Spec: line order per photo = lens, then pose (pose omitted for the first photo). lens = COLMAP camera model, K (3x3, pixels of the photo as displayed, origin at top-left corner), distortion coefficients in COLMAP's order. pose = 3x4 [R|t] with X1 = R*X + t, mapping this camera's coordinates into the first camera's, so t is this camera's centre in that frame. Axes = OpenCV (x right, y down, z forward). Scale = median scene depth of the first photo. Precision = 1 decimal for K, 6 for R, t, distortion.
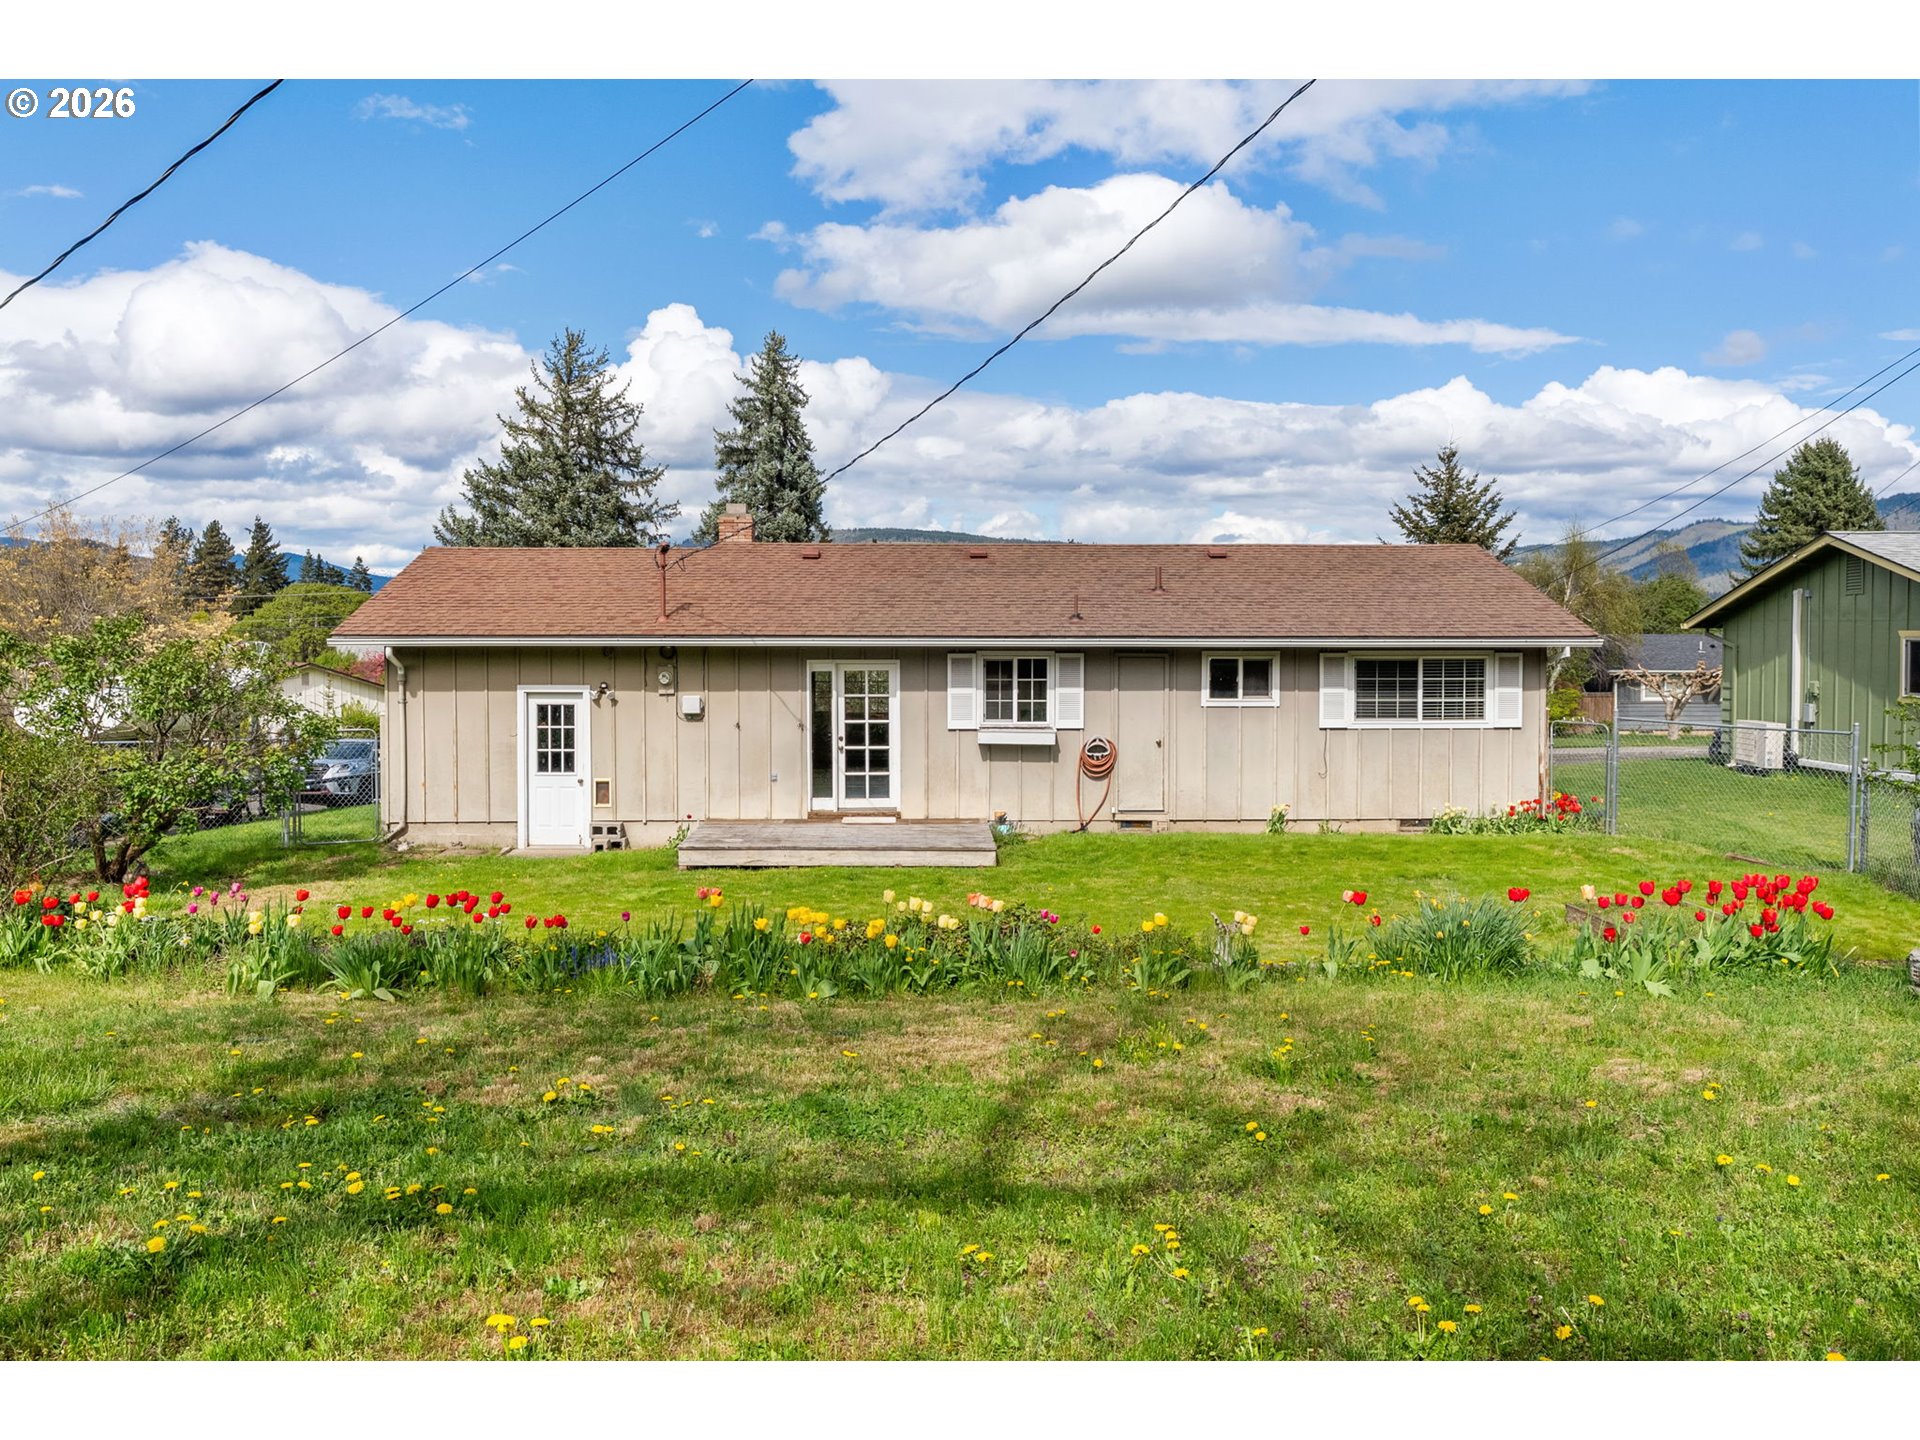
lens RADIAL K [[1402.3, 0, 963.9], [0, 1402.3, 758.0], [0, 0, 1]] dist [0.002261, -0.000272]
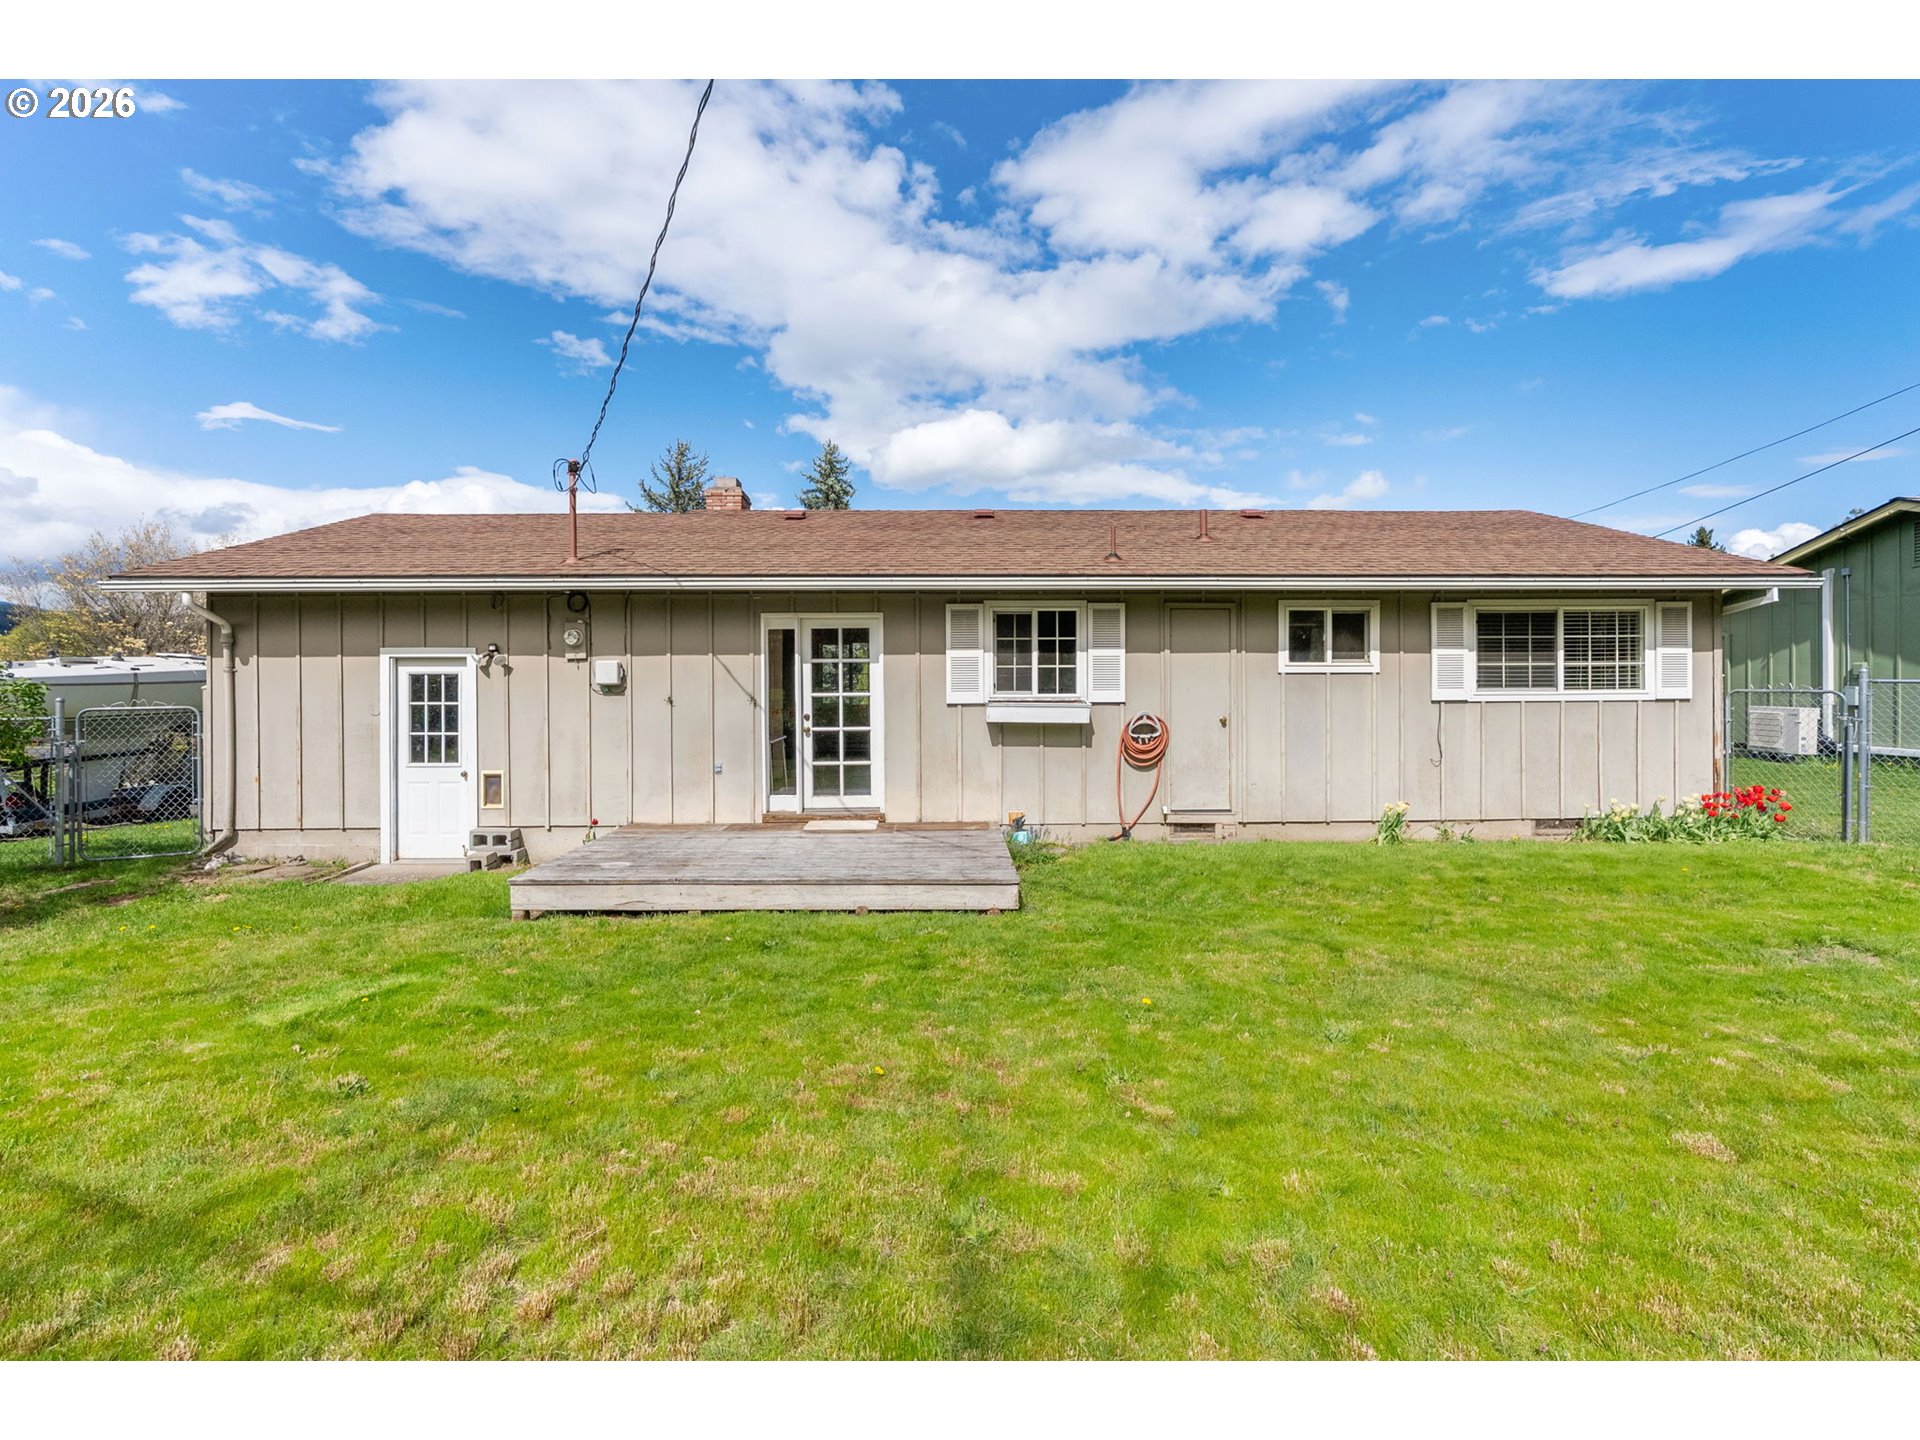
lens RADIAL K [[870.0, 0, 970.7], [0, 870.0, 715.8], [0, 0, 1]] dist [-0.011076, -0.000048]
pose [[0.999990, -0.004253, -0.001037, 0.002014], [0.004199, 0.998856, -0.047636, 0.008376], [0.001239, 0.047632, 0.998864, 0.528524]]
